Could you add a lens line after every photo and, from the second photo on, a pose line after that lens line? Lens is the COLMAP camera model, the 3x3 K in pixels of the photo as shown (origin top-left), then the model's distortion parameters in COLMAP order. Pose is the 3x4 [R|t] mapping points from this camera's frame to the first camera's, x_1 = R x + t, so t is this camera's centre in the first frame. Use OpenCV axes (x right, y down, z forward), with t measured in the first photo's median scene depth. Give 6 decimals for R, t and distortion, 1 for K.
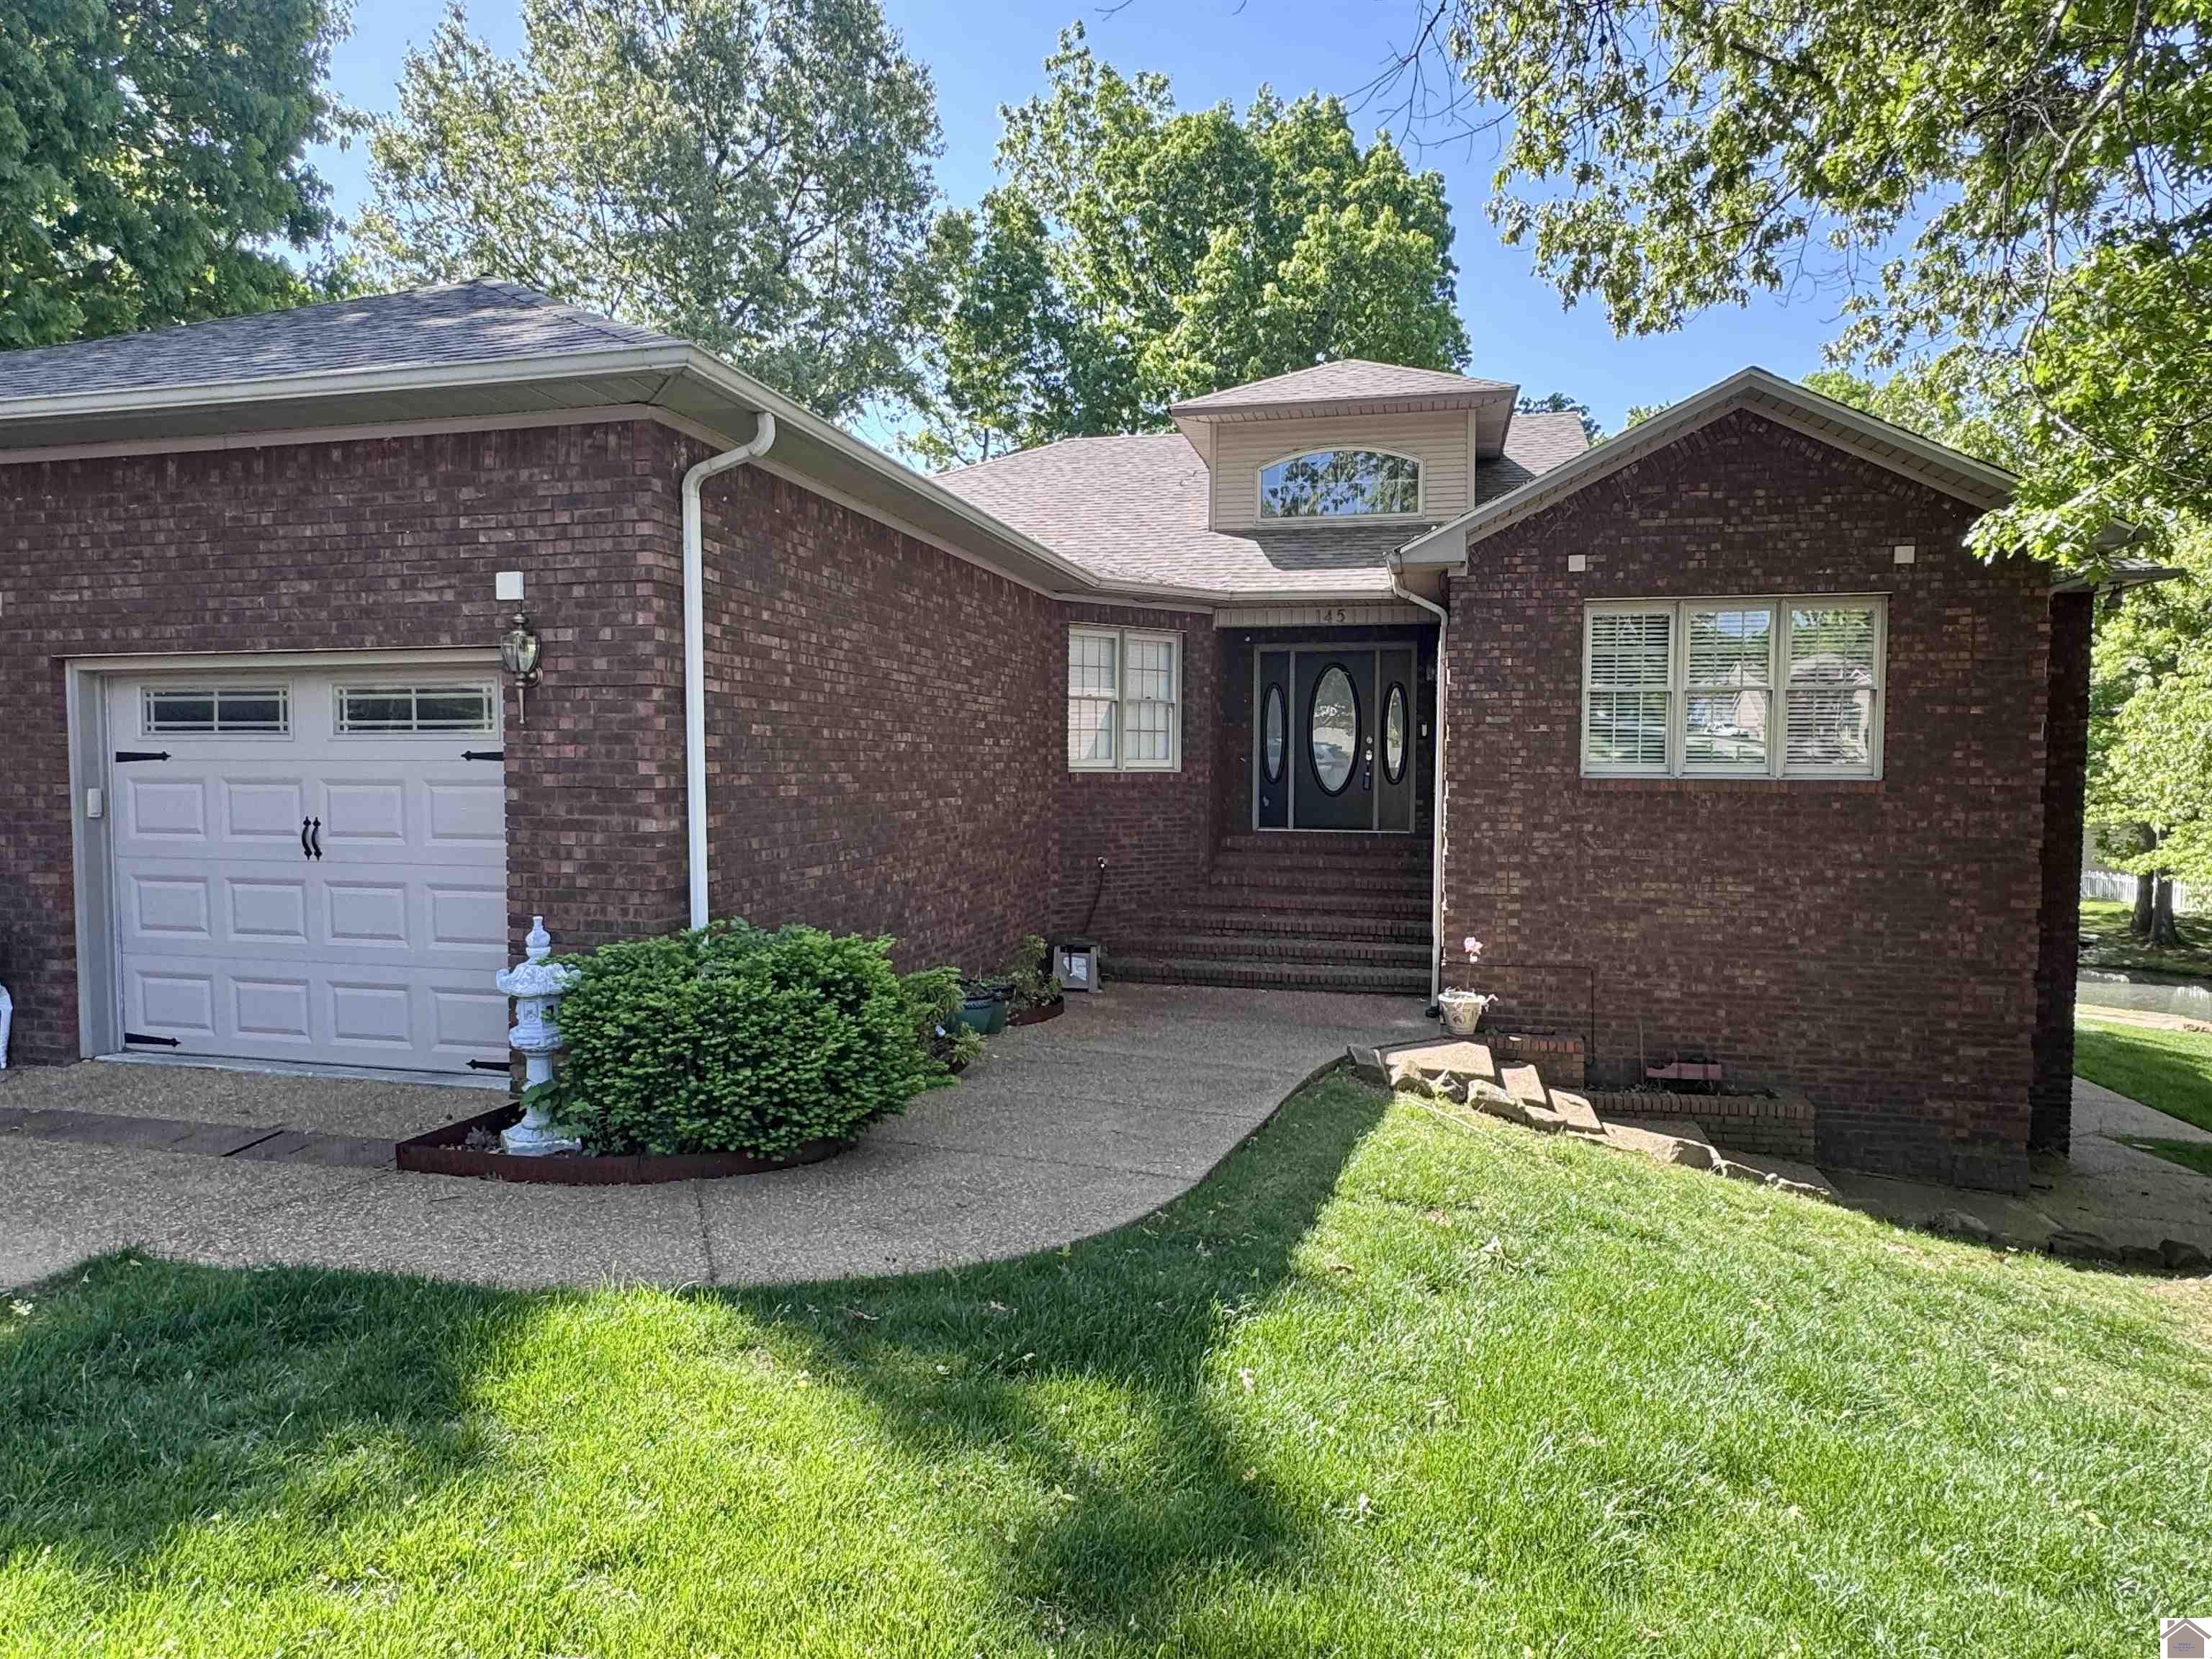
lens RADIAL K [[1351.2, 0, 1102.5], [0, 1351.2, 841.1], [0, 0, 1]] dist [-0.006034, 0.003312]
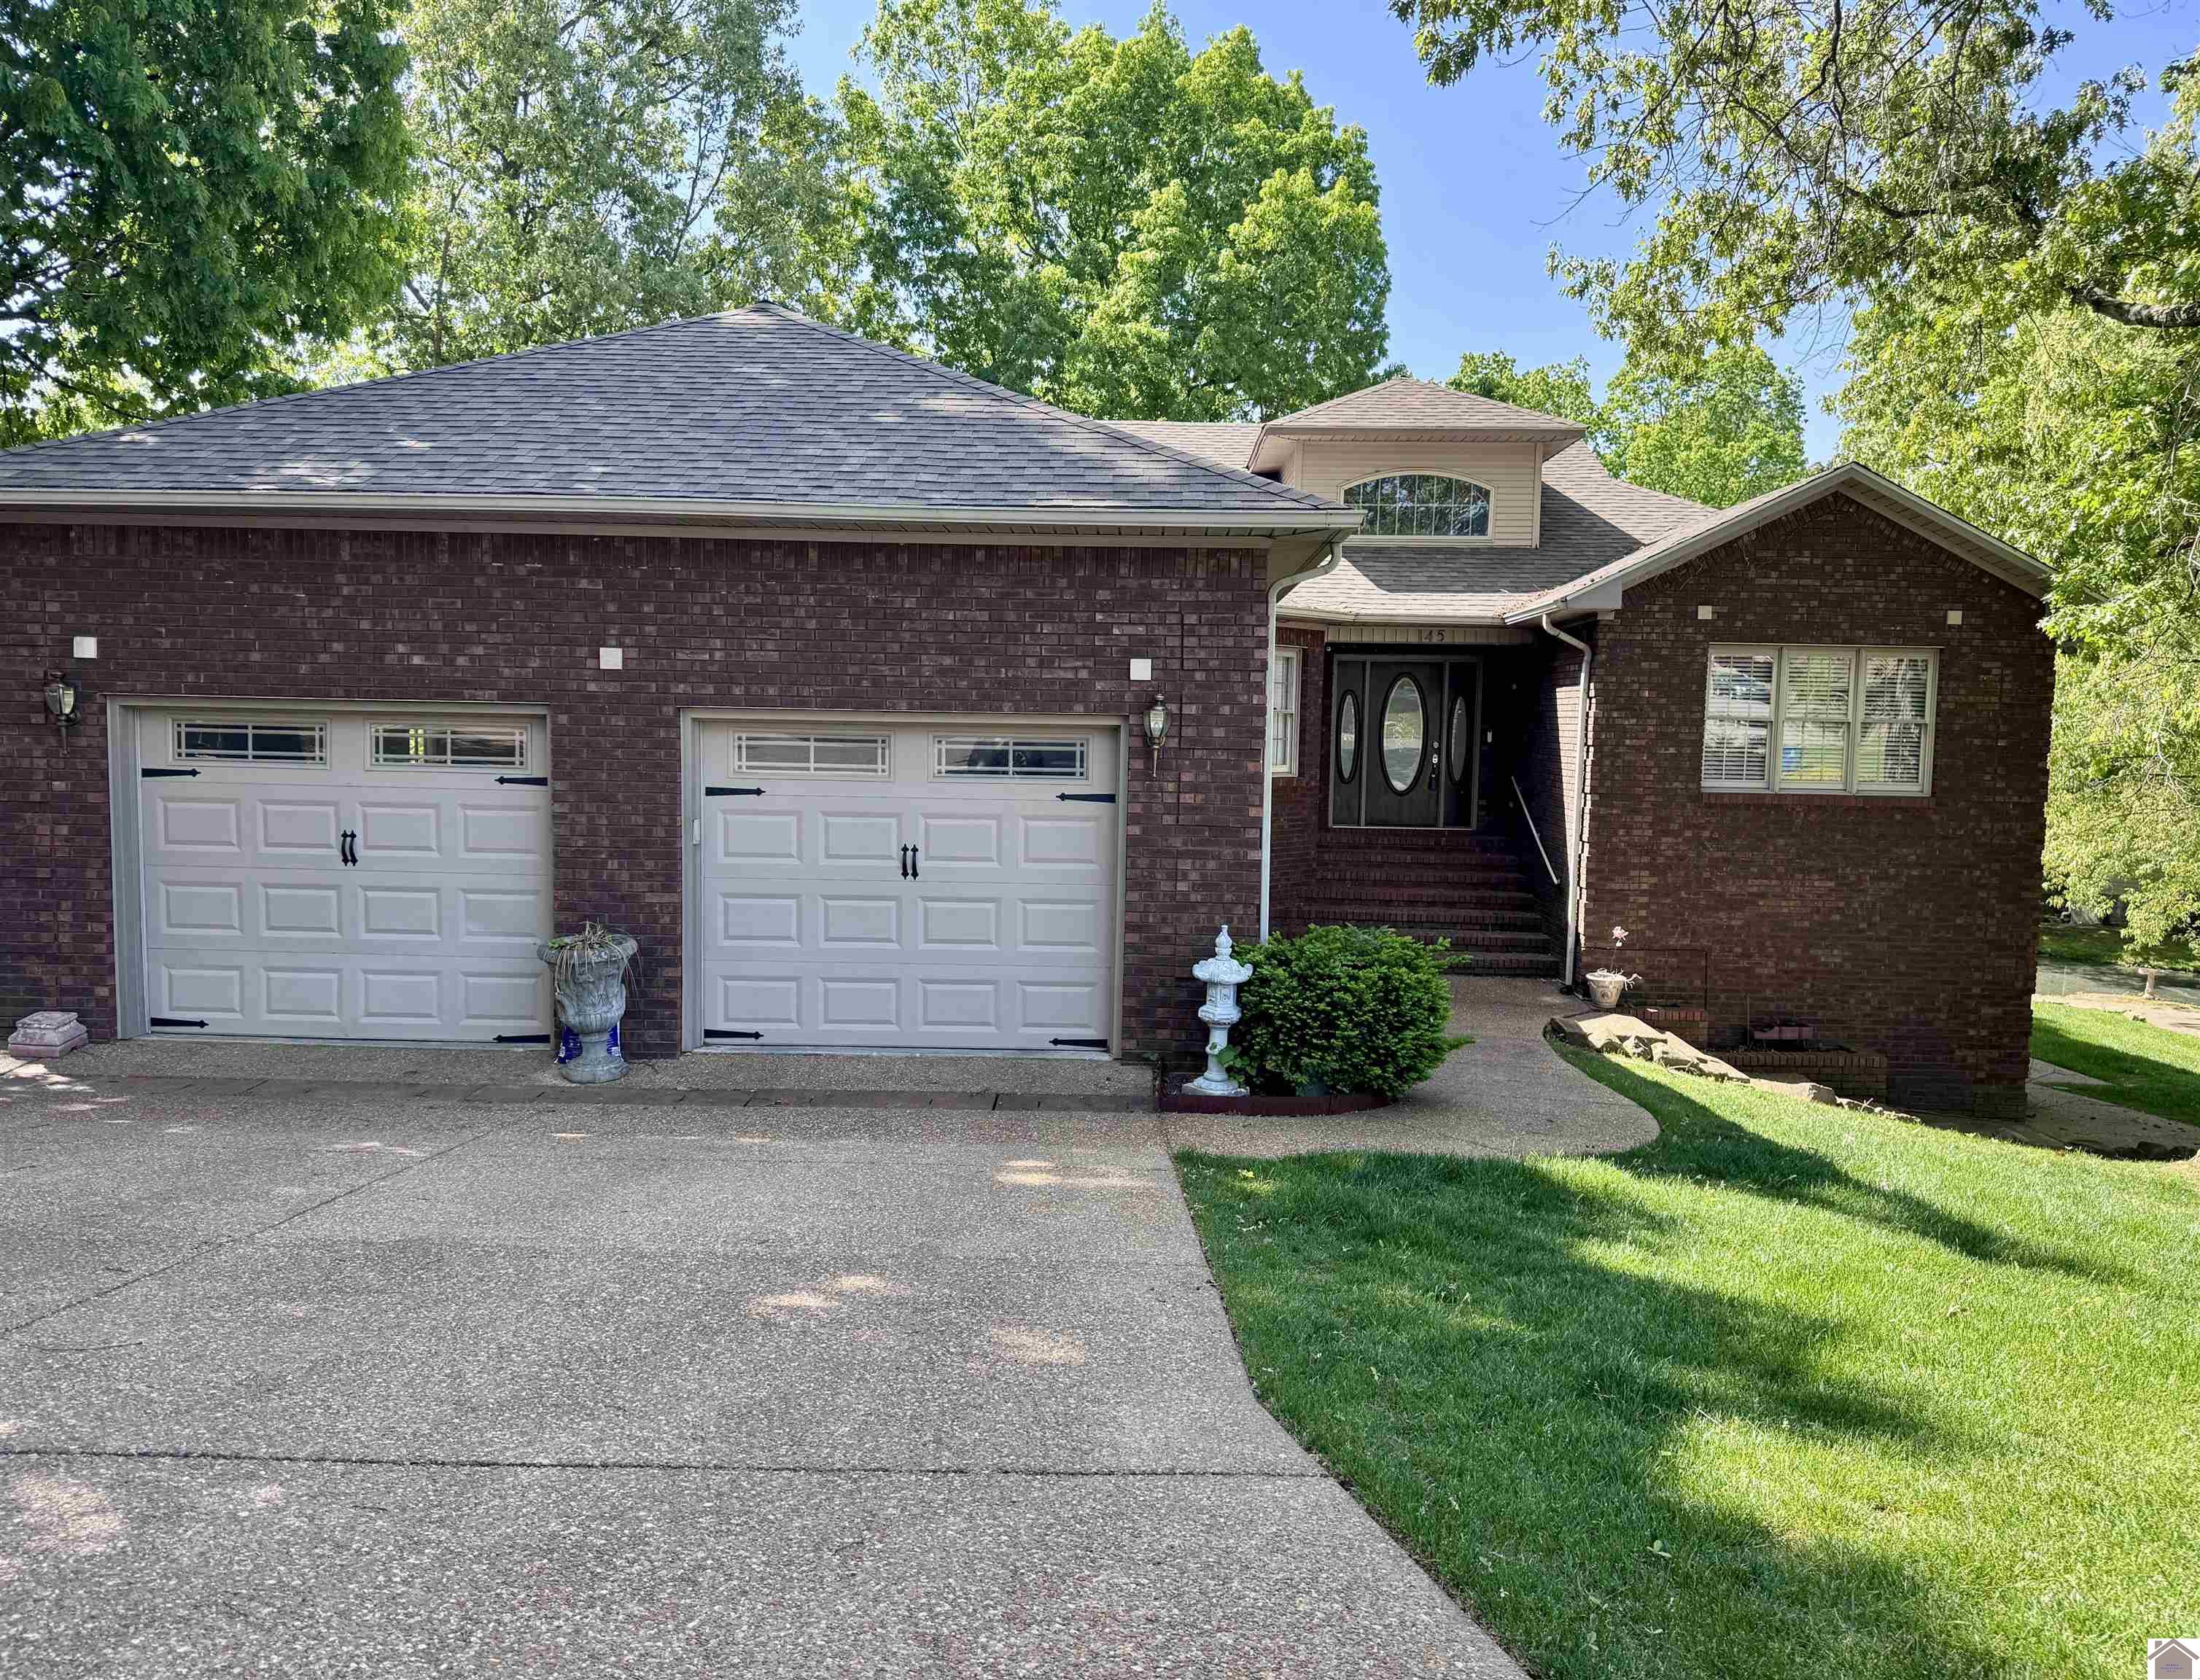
lens RADIAL K [[1650.1, 0, 1092.4], [0, 1650.1, 863.6], [0, 0, 1]] dist [0.051113, -0.049115]
pose [[0.974964, -0.006855, 0.222258, -0.521996], [-0.001116, 0.999361, 0.035714, -0.037263], [-0.222361, -0.035068, 0.974333, -0.332279]]
